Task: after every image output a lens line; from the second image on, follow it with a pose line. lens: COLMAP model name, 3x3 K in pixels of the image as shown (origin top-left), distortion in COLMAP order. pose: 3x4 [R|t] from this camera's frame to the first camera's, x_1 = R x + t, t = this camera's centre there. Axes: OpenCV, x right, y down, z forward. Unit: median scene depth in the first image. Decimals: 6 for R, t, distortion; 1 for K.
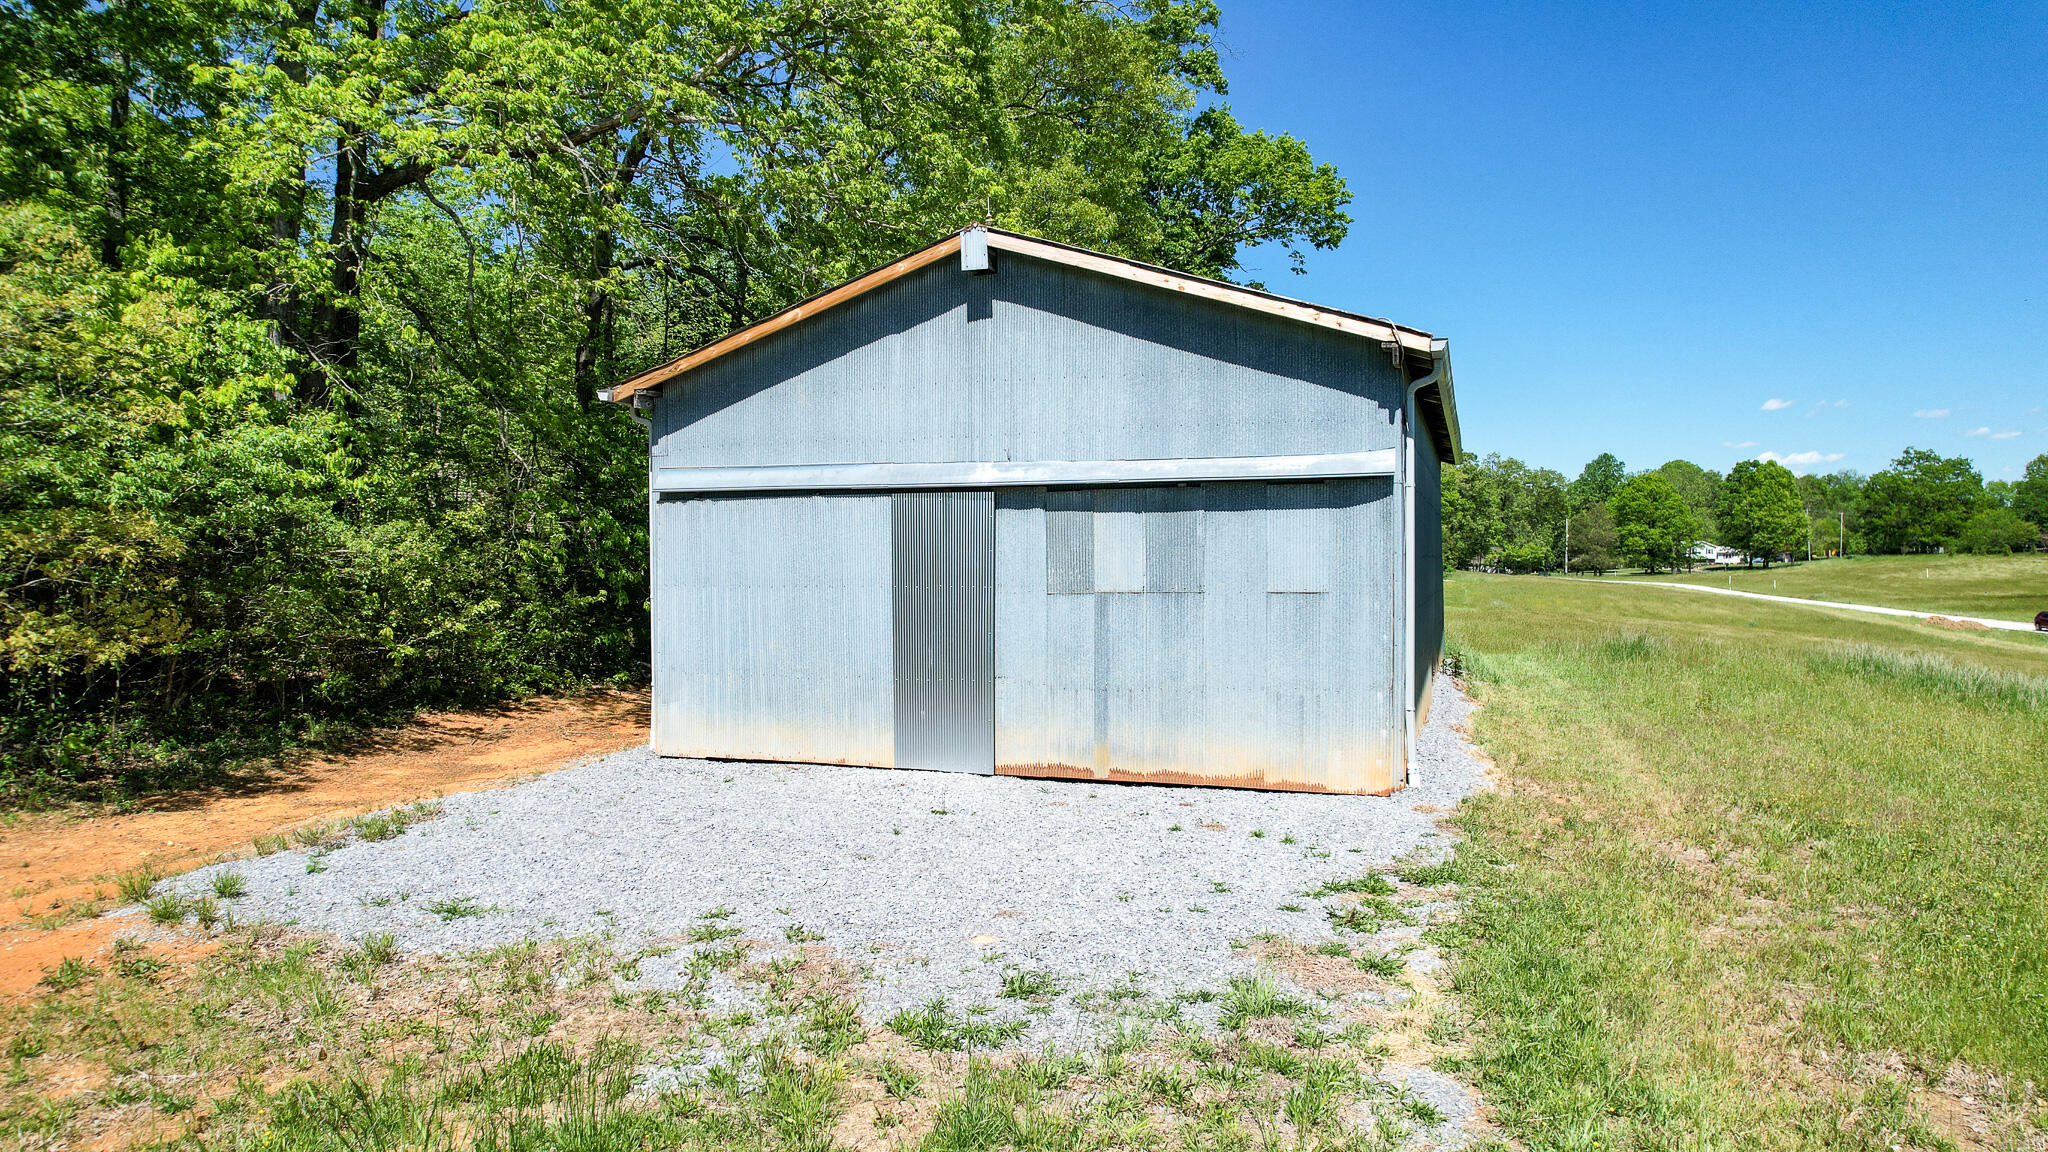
lens RADIAL K [[1303.3, 0, 1029.2], [0, 1303.3, 597.1], [0, 0, 1]] dist [-0.078702, 0.073851]
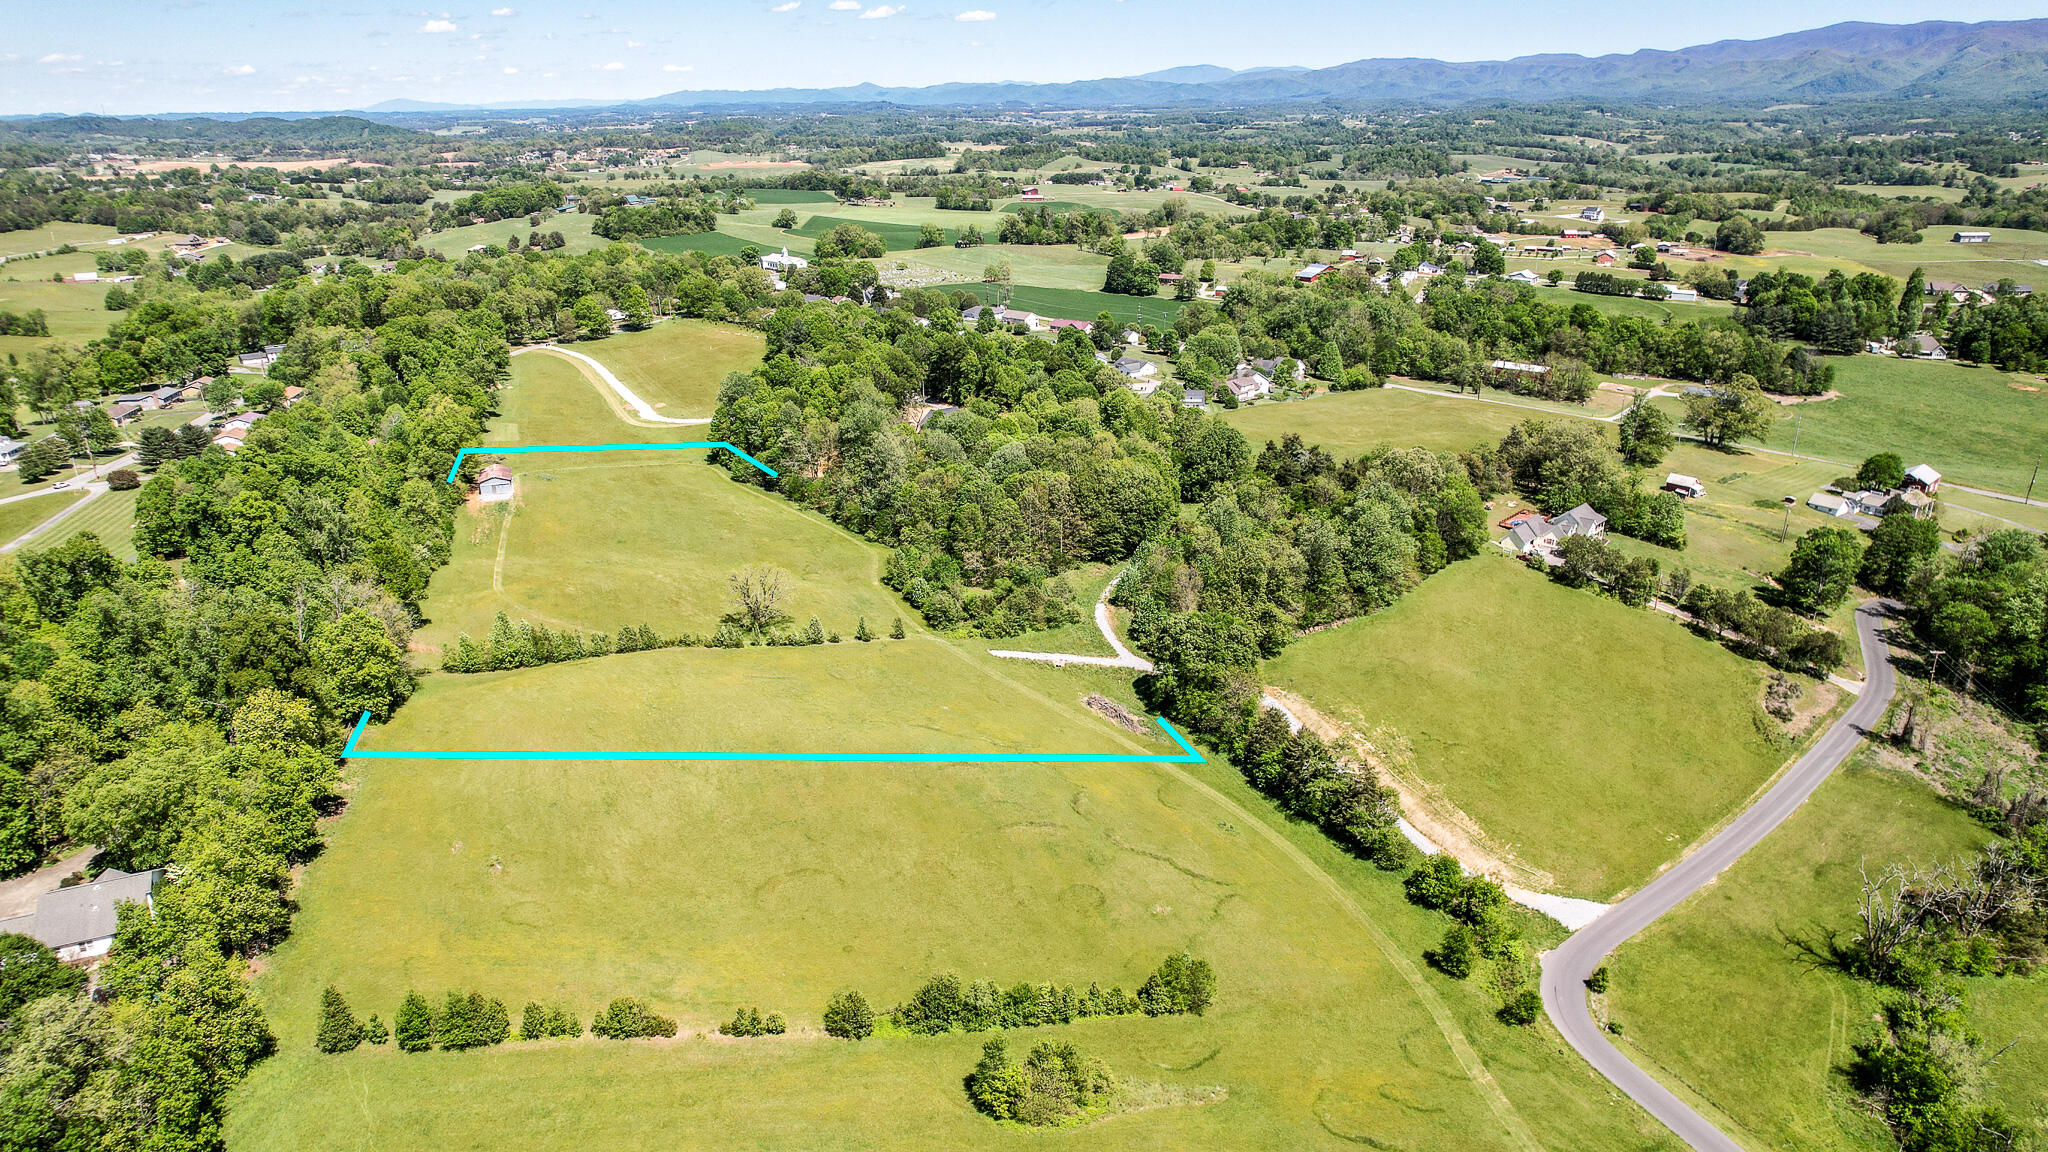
lens RADIAL K [[1307.6, 0, 1019.5], [0, 1307.6, 589.4], [0, 0, 1]] dist [-0.078067, 0.072274]
pose [[0.782449, -0.221094, 0.582144, -1.824184], [0.022711, 0.944358, 0.328134, -1.574222], [-0.622301, -0.243527, 0.743933, -6.324696]]
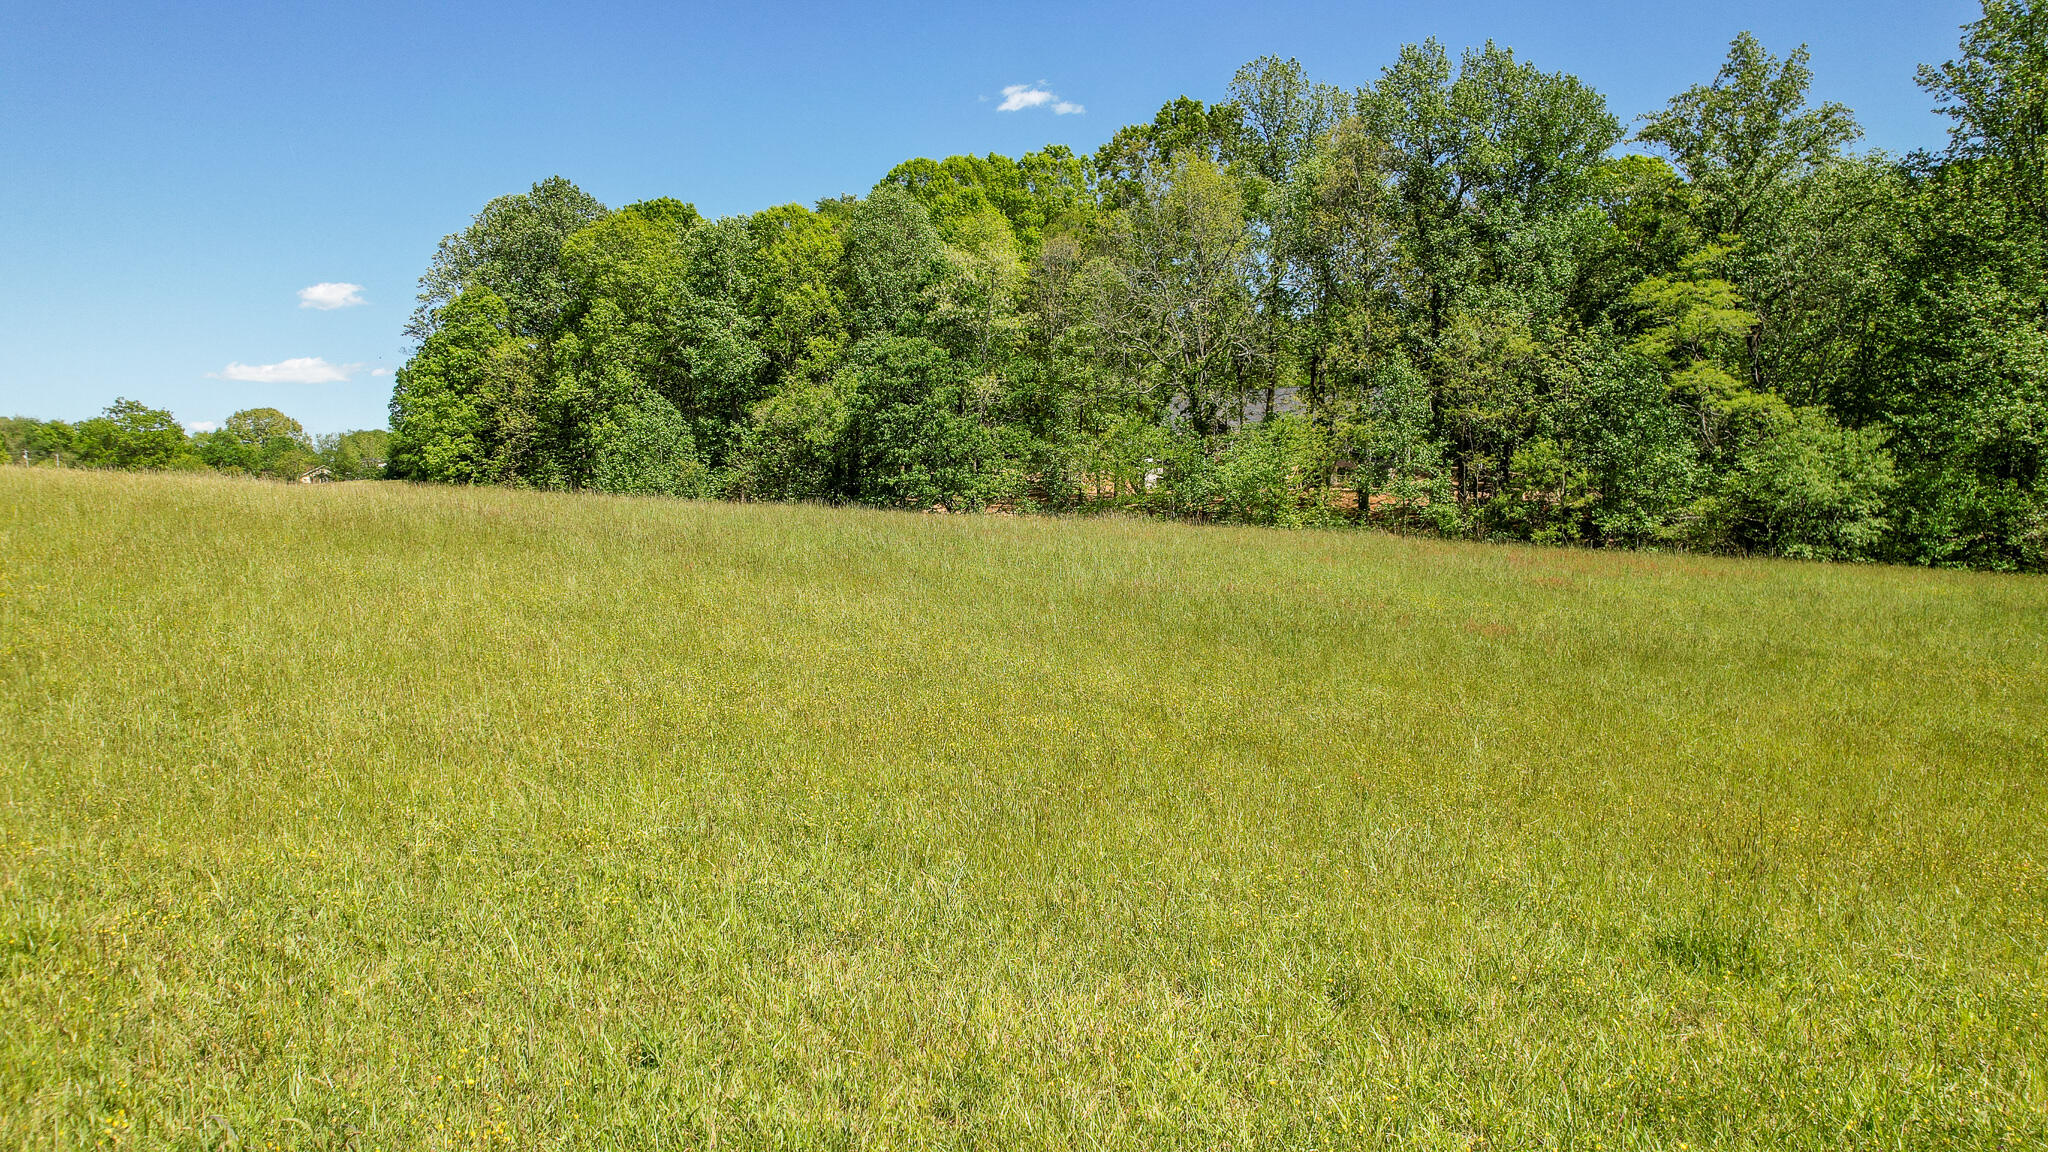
lens RADIAL K [[1307.6, 0, 1019.5], [0, 1307.6, 589.4], [0, 0, 1]] dist [-0.078067, 0.072274]
pose [[0.454887, -0.062482, 0.888355, 0.176591], [0.041214, 0.997944, 0.049087, 0.126854], [-0.889595, 0.014283, 0.456526, -0.983563]]
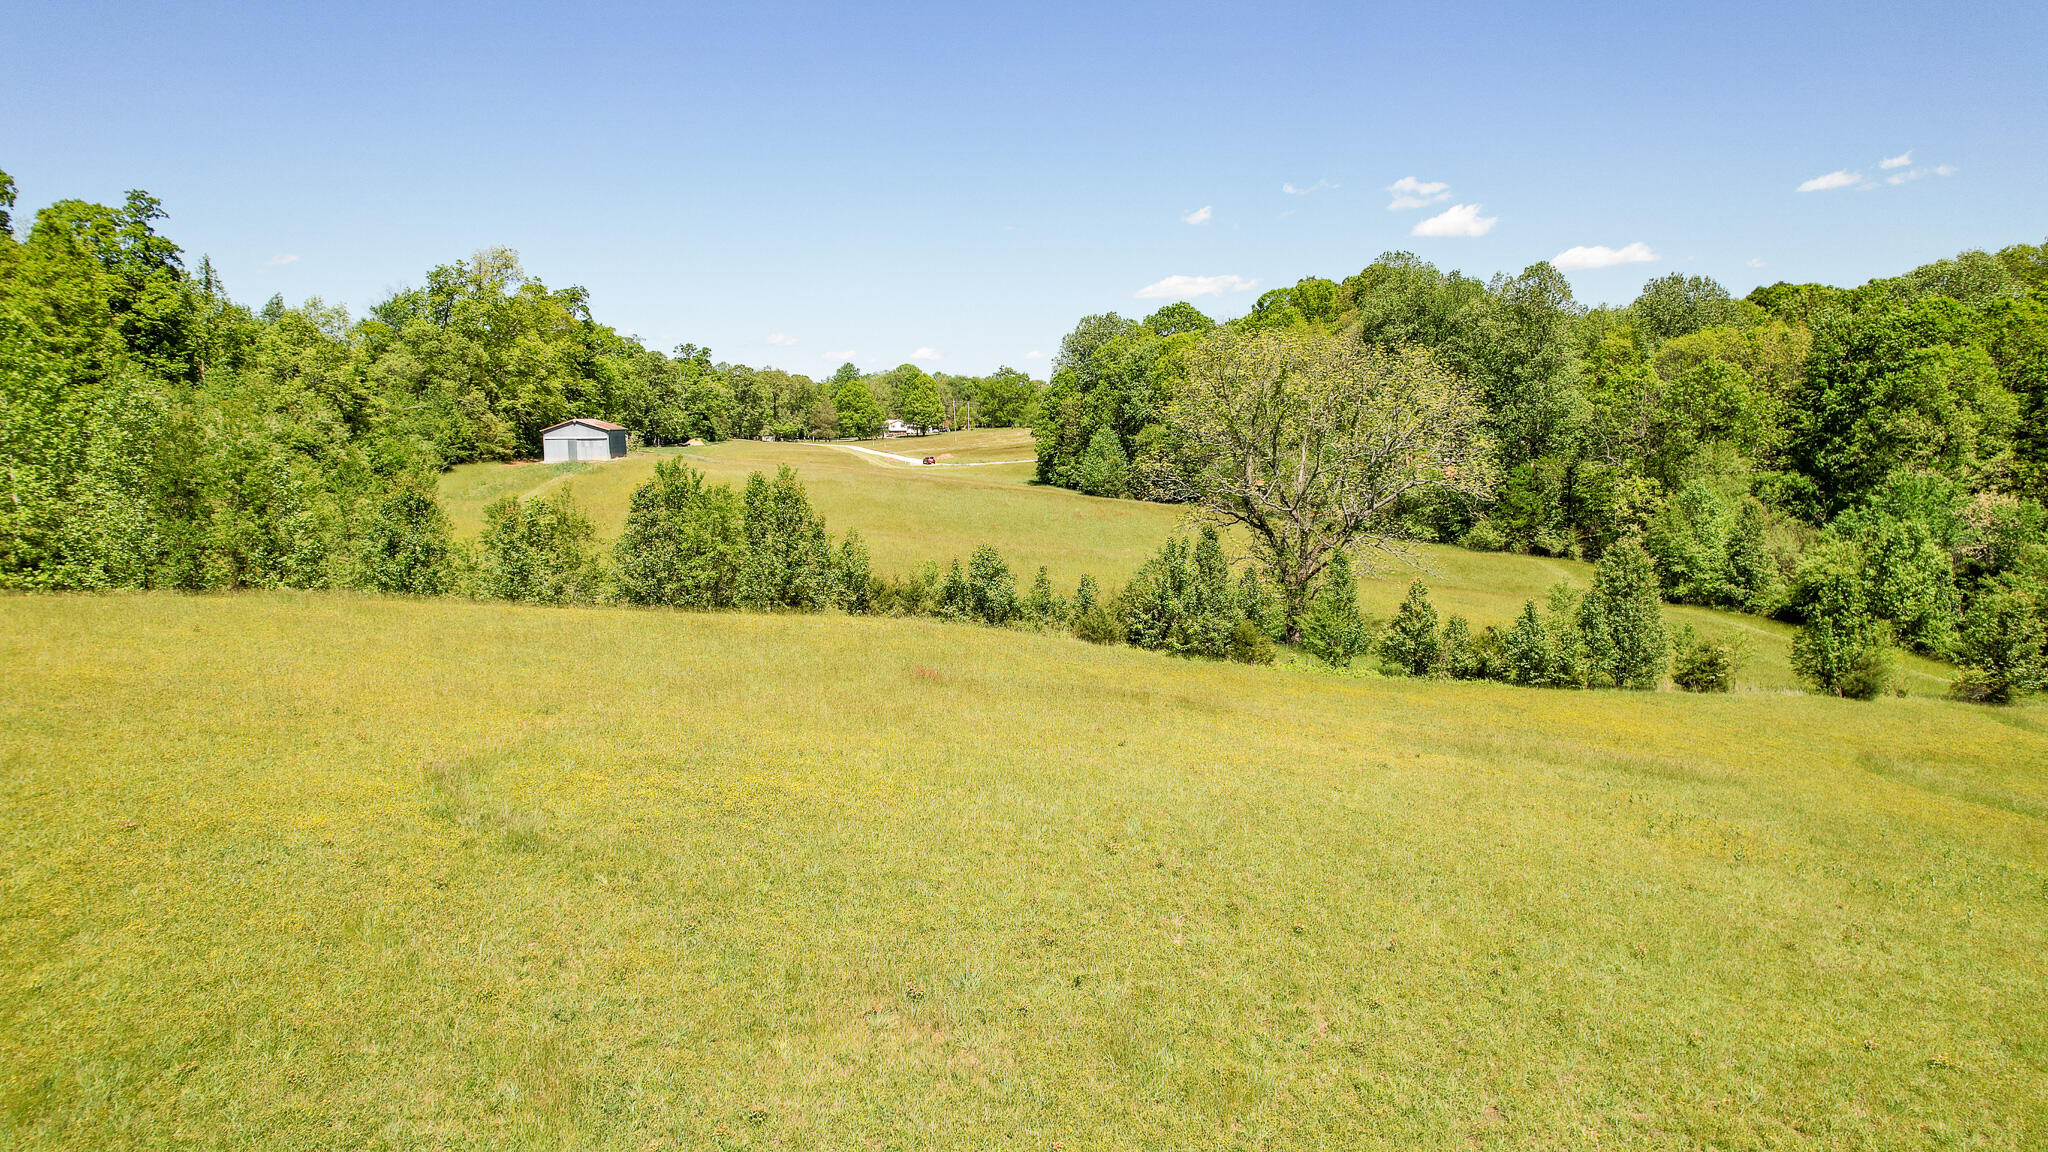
lens RADIAL K [[1307.6, 0, 1019.5], [0, 1307.6, 589.4], [0, 0, 1]] dist [-0.078067, 0.072274]
pose [[0.896566, -0.058724, 0.439000, -0.414174], [0.017015, 0.995006, 0.098350, 0.052295], [-0.442583, -0.080708, 0.893088, -2.871378]]
